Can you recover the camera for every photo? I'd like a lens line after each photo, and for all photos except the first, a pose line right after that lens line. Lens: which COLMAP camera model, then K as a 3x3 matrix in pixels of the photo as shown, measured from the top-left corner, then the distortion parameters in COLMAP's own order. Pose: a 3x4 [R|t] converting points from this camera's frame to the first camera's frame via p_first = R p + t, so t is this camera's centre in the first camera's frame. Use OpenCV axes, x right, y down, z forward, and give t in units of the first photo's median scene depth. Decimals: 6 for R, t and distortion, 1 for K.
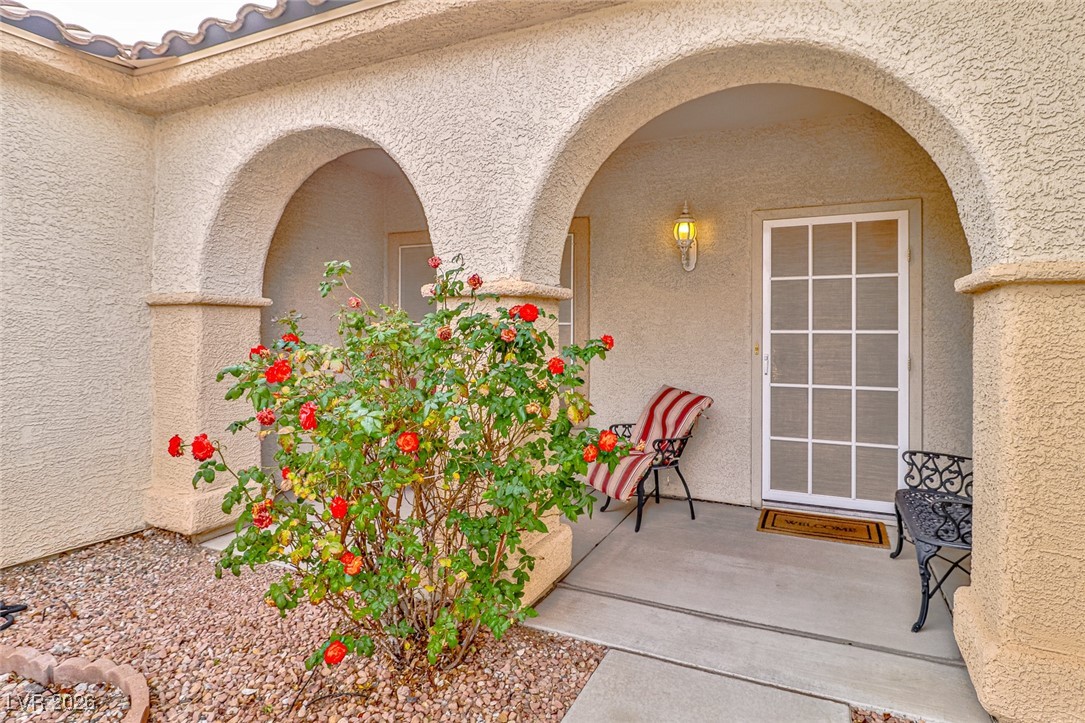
lens RADIAL K [[556.0, 0, 534.4], [0, 556.0, 331.1], [0, 0, 1]] dist [0.003879, -0.007255]
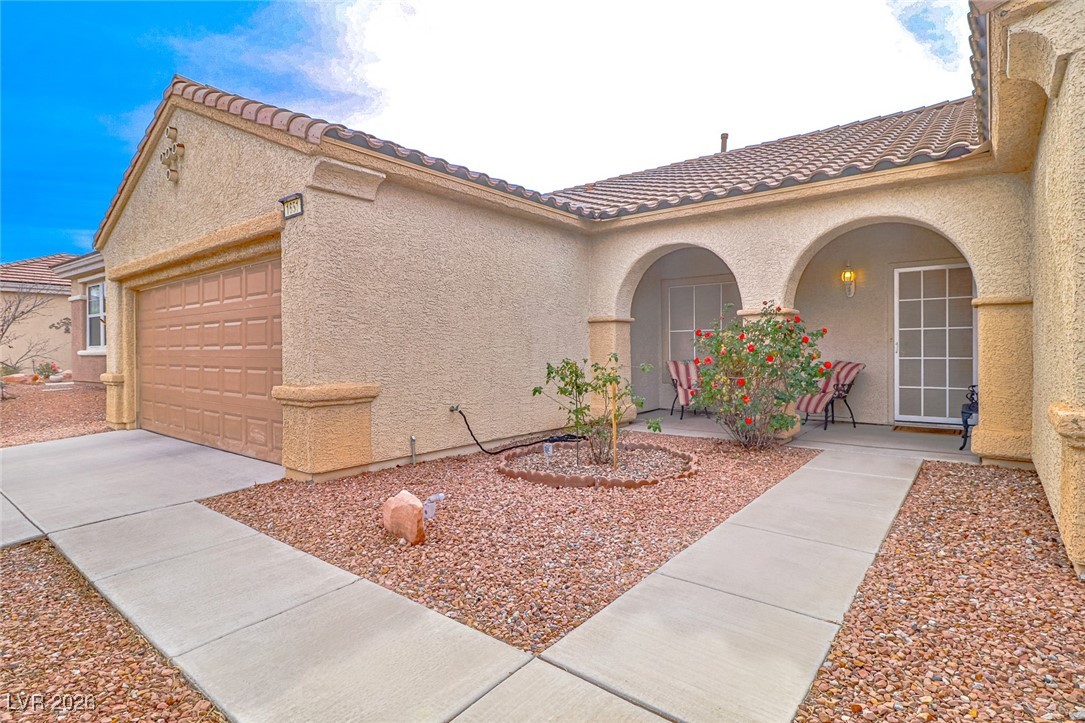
lens RADIAL K [[556.0, 0, 551.1], [0, 556.0, 359.0], [0, 0, 1]] dist [0.003879, -0.007255]
pose [[0.982438, -0.012503, -0.186168, -0.383158], [0.015724, 0.999751, 0.015839, 0.054403], [0.185923, -0.018488, 0.982390, -1.074951]]
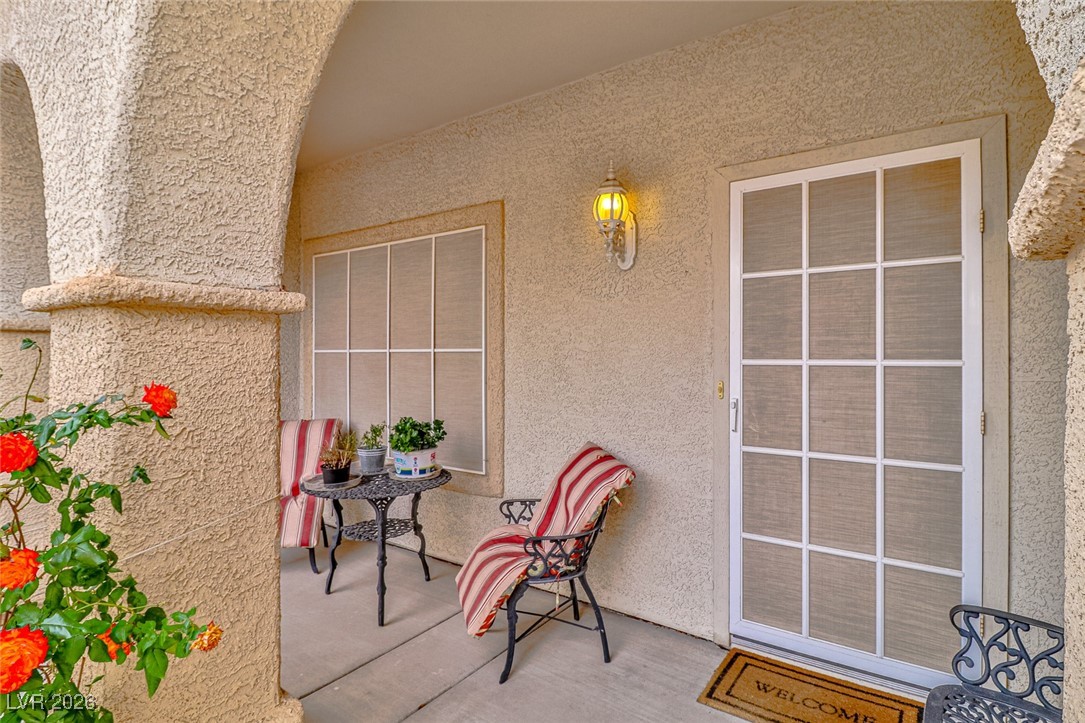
lens RADIAL K [[556.0, 0, 538.0], [0, 556.0, 354.6], [0, 0, 1]] dist [0.003879, -0.007255]
pose [[0.985894, -0.005583, -0.167279, 0.322169], [0.005734, 0.999983, 0.000417, -0.009159], [0.167274, -0.001370, 0.985909, 0.377112]]
